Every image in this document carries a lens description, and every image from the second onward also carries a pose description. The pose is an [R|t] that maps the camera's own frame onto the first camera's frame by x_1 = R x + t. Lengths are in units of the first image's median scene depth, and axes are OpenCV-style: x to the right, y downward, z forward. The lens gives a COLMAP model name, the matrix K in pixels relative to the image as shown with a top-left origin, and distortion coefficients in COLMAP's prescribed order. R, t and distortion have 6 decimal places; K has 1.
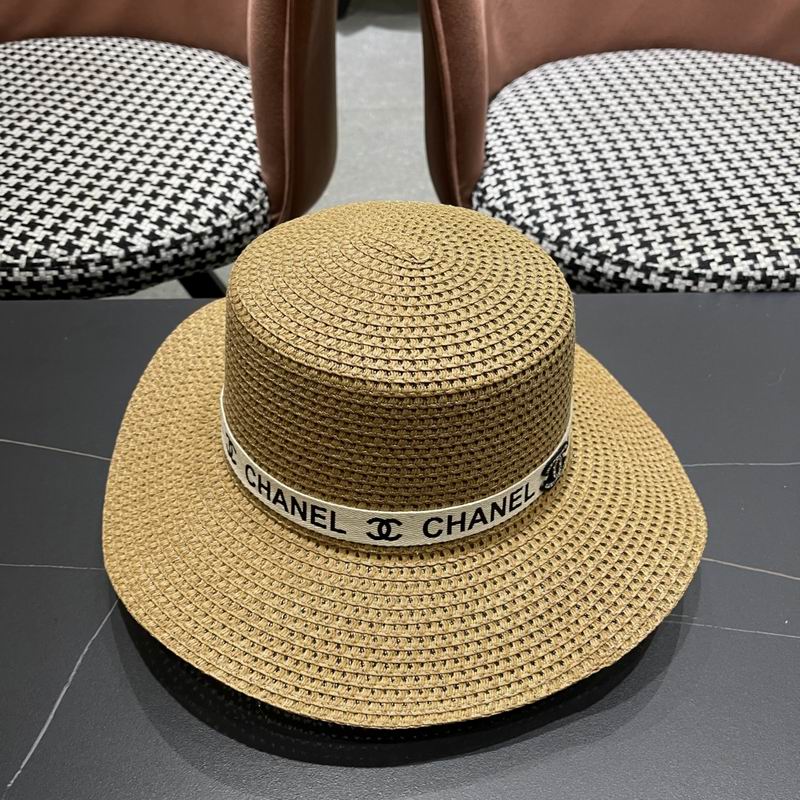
lens RADIAL K [[825.2, 0, 412.0], [0, 825.2, 397.6], [0, 0, 1]] dist [0.009717, 0.000000]
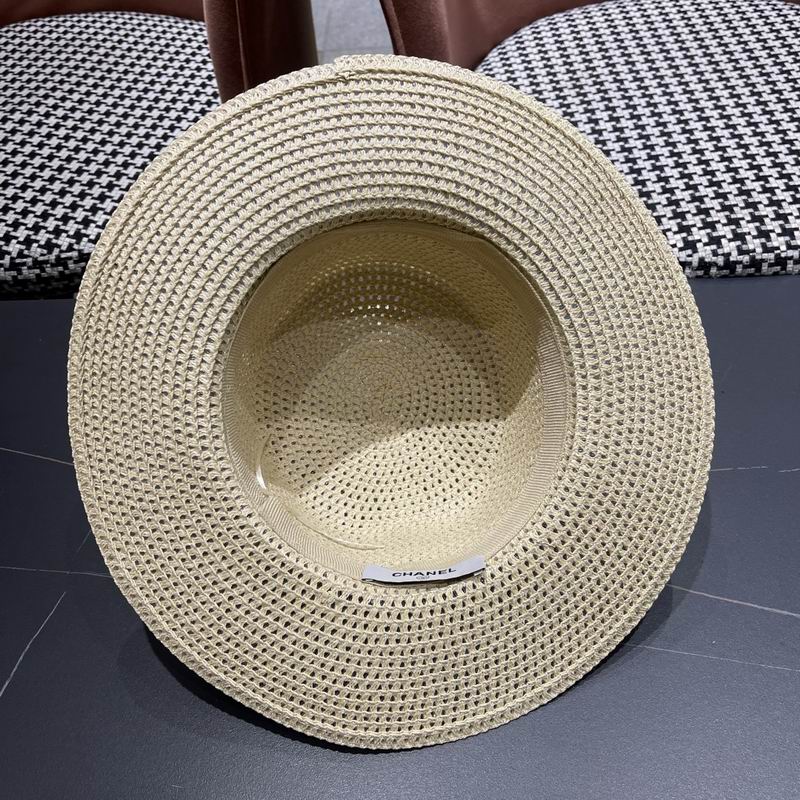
lens RADIAL K [[825.2, 0, 404.9], [0, 825.2, 401.8], [0, 0, 1]] dist [0.009717, 0.000000]
pose [[0.994044, -0.002422, -0.108951, 0.146612], [0.013591, 0.994703, 0.101893, -0.082433], [0.108127, -0.102767, 0.988811, -0.015424]]
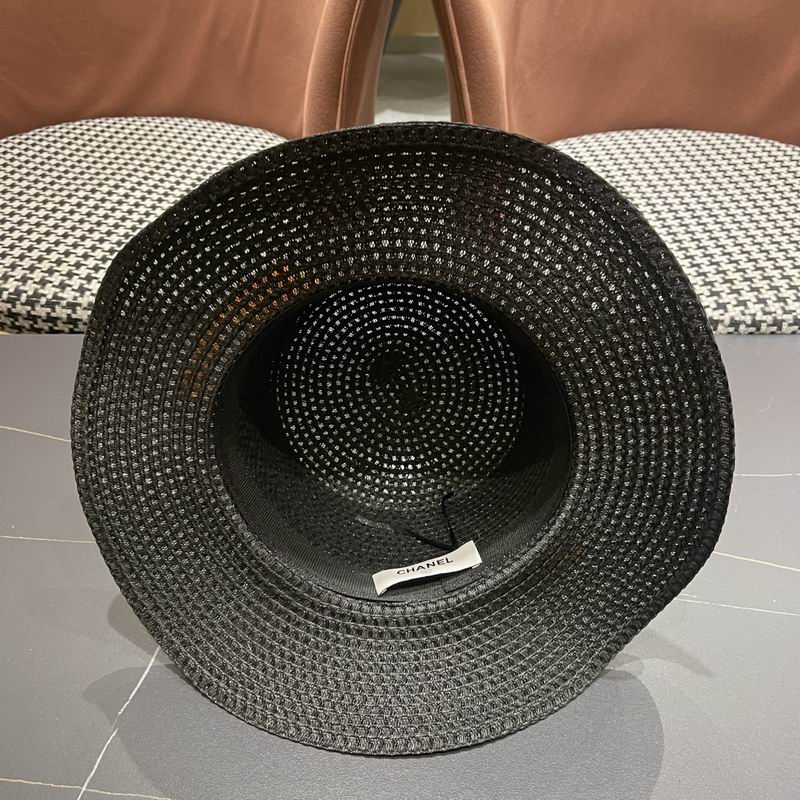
lens RADIAL K [[825.2, 0, 393.8], [0, 825.2, 396.1], [0, 0, 1]] dist [0.009717, 0.000000]
pose [[0.999596, 0.011773, -0.025854, -0.035408], [-0.014026, 0.995954, -0.088758, 0.060337], [0.024704, 0.089085, 0.995718, -0.125429]]
